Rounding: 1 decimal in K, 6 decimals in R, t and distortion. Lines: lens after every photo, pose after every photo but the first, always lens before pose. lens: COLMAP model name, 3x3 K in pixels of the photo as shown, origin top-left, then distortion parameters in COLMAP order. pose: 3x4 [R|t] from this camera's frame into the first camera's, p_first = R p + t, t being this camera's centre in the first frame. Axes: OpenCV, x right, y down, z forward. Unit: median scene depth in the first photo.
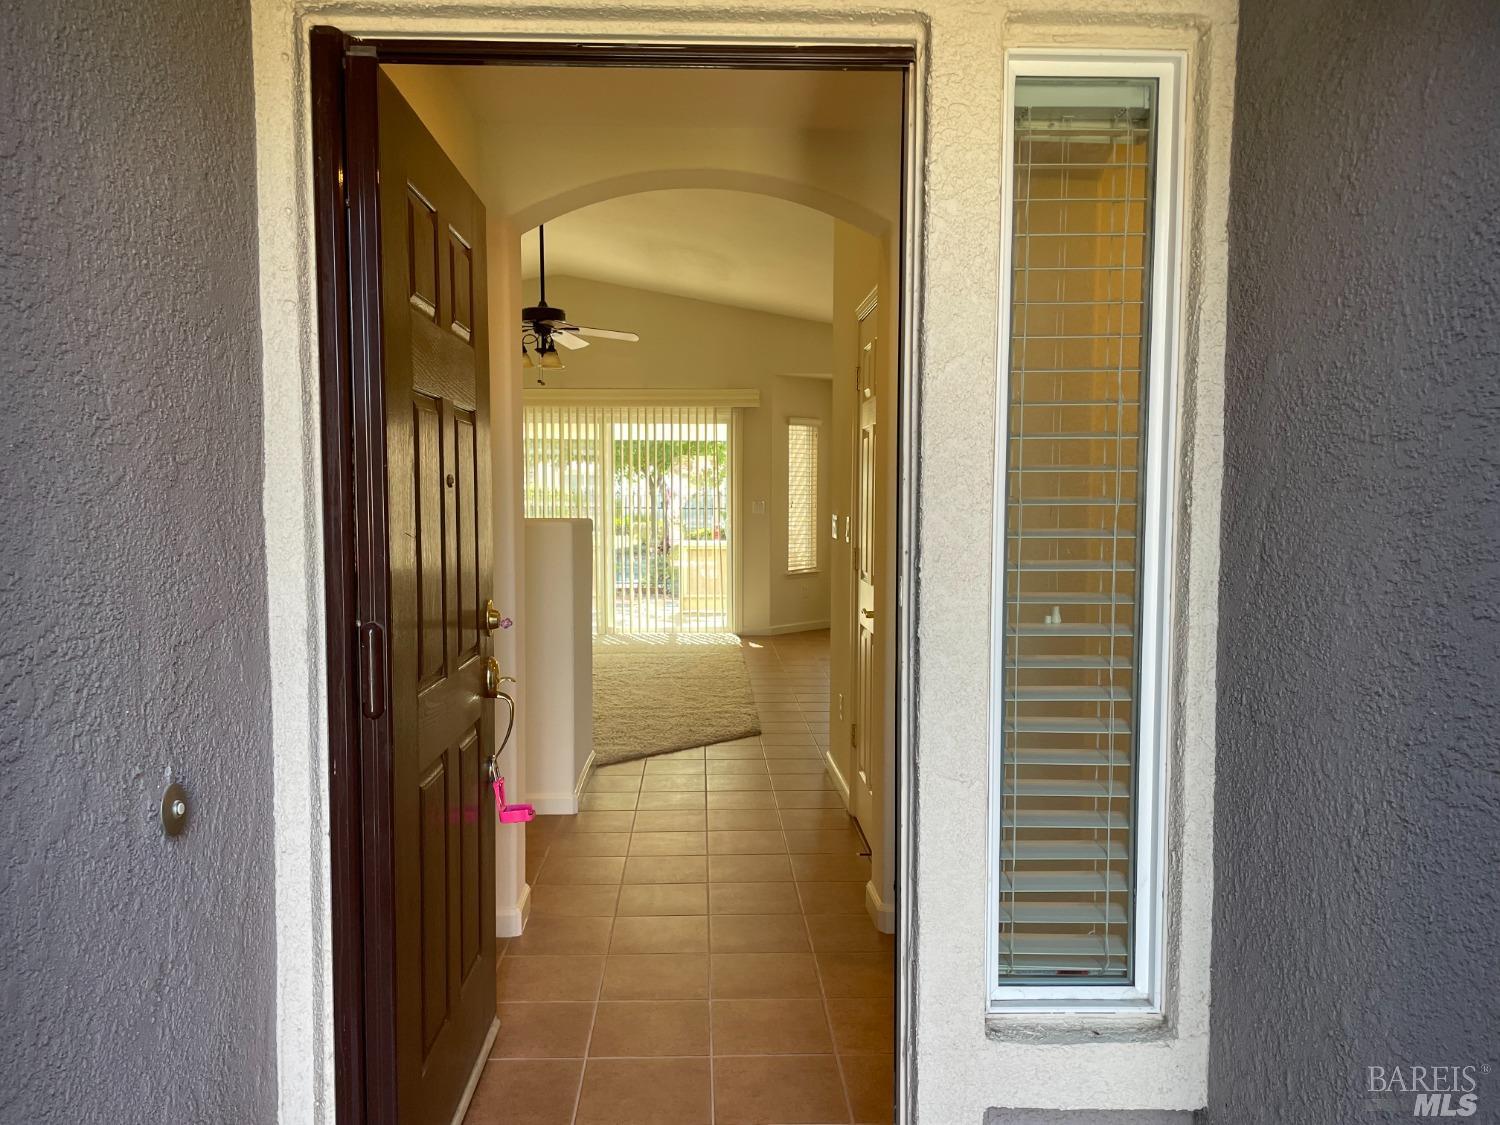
lens RADIAL K [[1138.4, 0, 745.7], [0, 1138.4, 567.0], [0, 0, 1]] dist [0.094002, -0.114619]
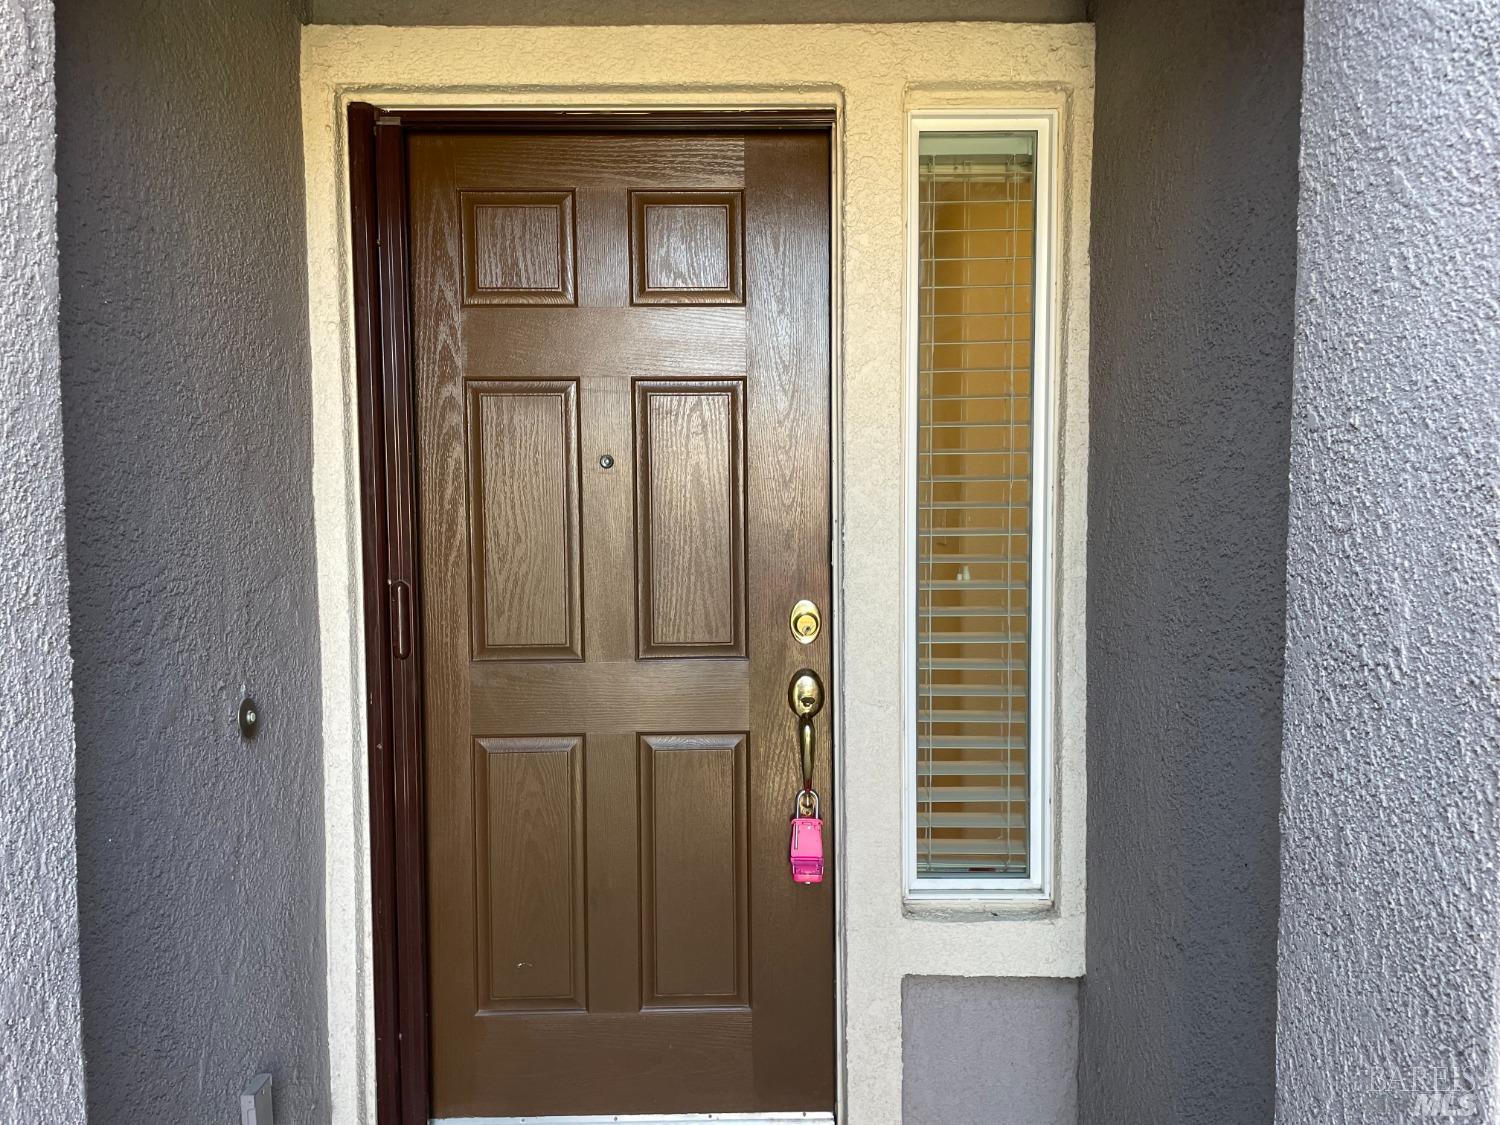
lens RADIAL K [[1139.4, 0, 756.4], [0, 1139.4, 554.0], [0, 0, 1]] dist [0.097743, -0.120904]
pose [[0.999723, -0.008351, -0.022024, 0.086206], [0.008191, 0.999939, -0.007346, 0.032149], [0.022084, 0.007163, 0.999730, -0.230317]]
